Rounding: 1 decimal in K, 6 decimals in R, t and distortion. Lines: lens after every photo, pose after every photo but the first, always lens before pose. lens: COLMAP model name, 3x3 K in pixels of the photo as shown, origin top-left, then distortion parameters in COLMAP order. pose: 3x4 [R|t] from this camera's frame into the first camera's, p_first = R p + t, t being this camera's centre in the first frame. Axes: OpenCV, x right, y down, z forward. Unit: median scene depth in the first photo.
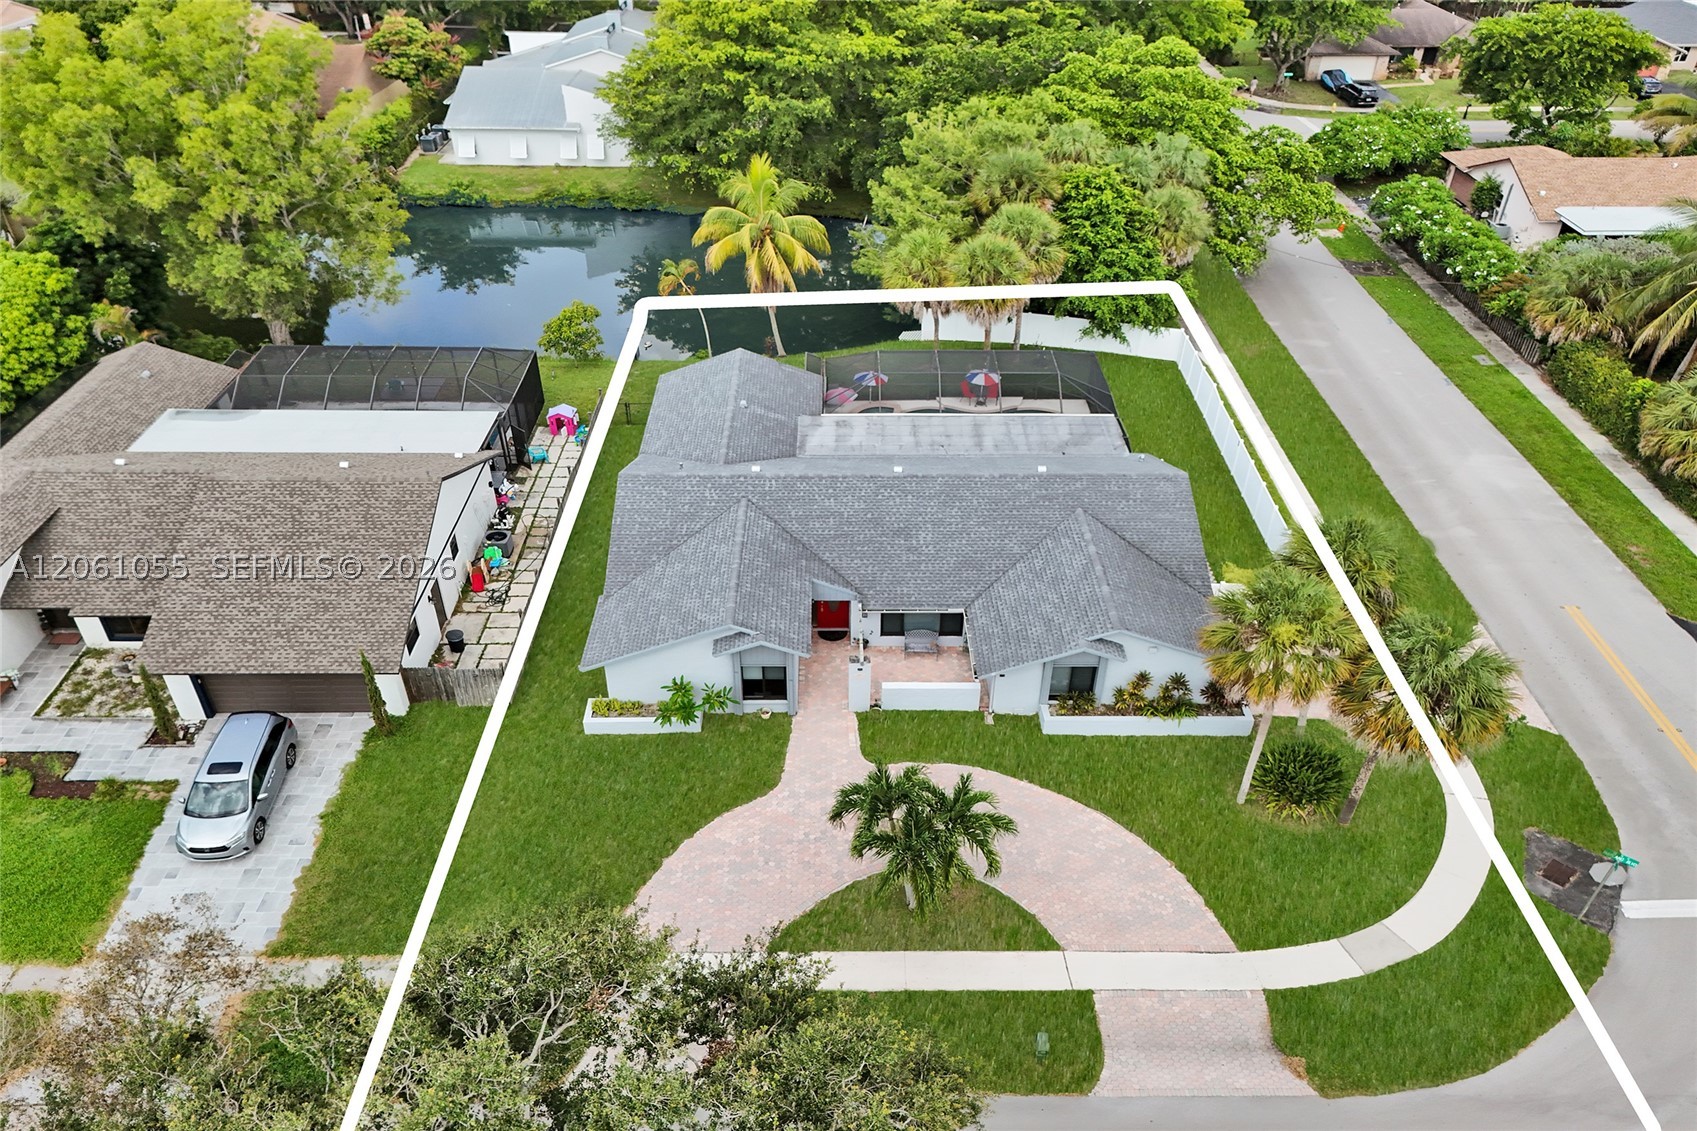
lens RADIAL K [[1230.9, 0, 848.5], [0, 1230.9, 565.5], [0, 0, 1]] dist [0.052934, -0.056234]
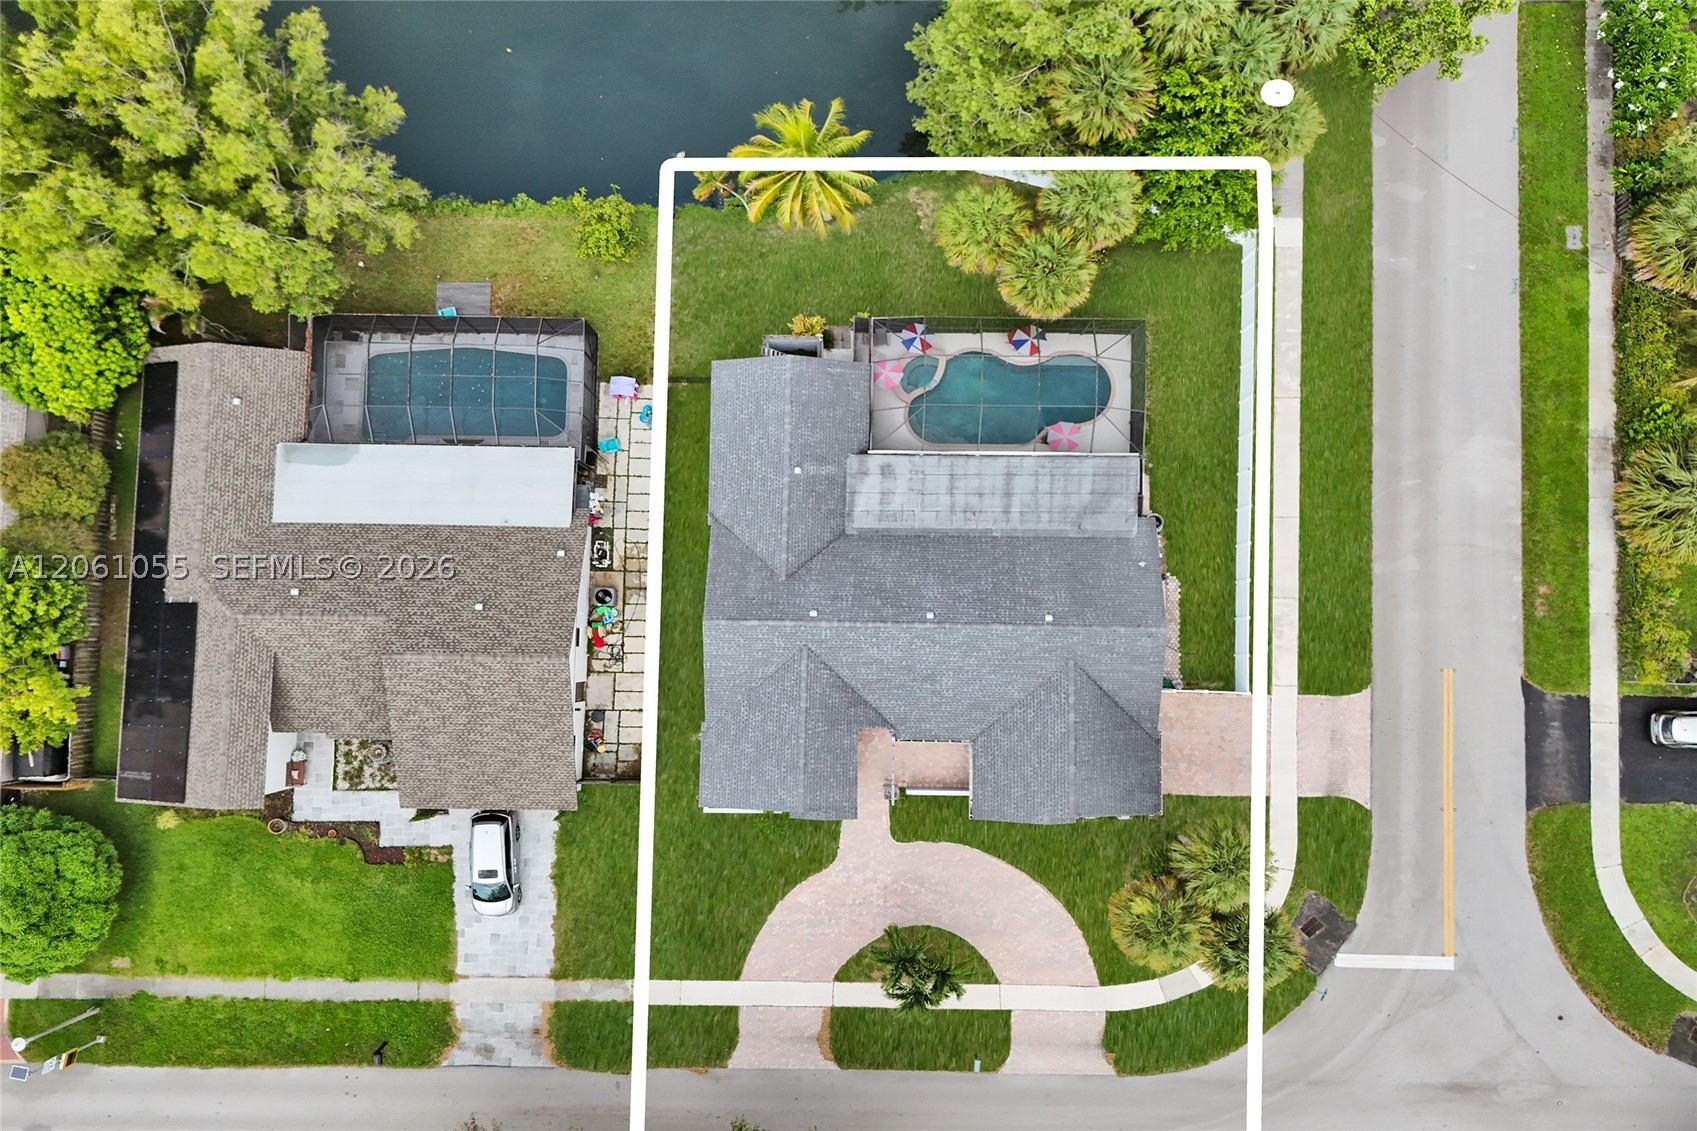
lens RADIAL K [[1230.9, 0, 848.5], [0, 1230.9, 565.5], [0, 0, 1]] dist [0.052934, -0.056234]
pose [[0.999504, 0.028259, -0.013924, -0.026425], [-0.005699, 0.596875, 0.802314, -1.142435], [0.030984, -0.801837, 0.596740, 0.328520]]
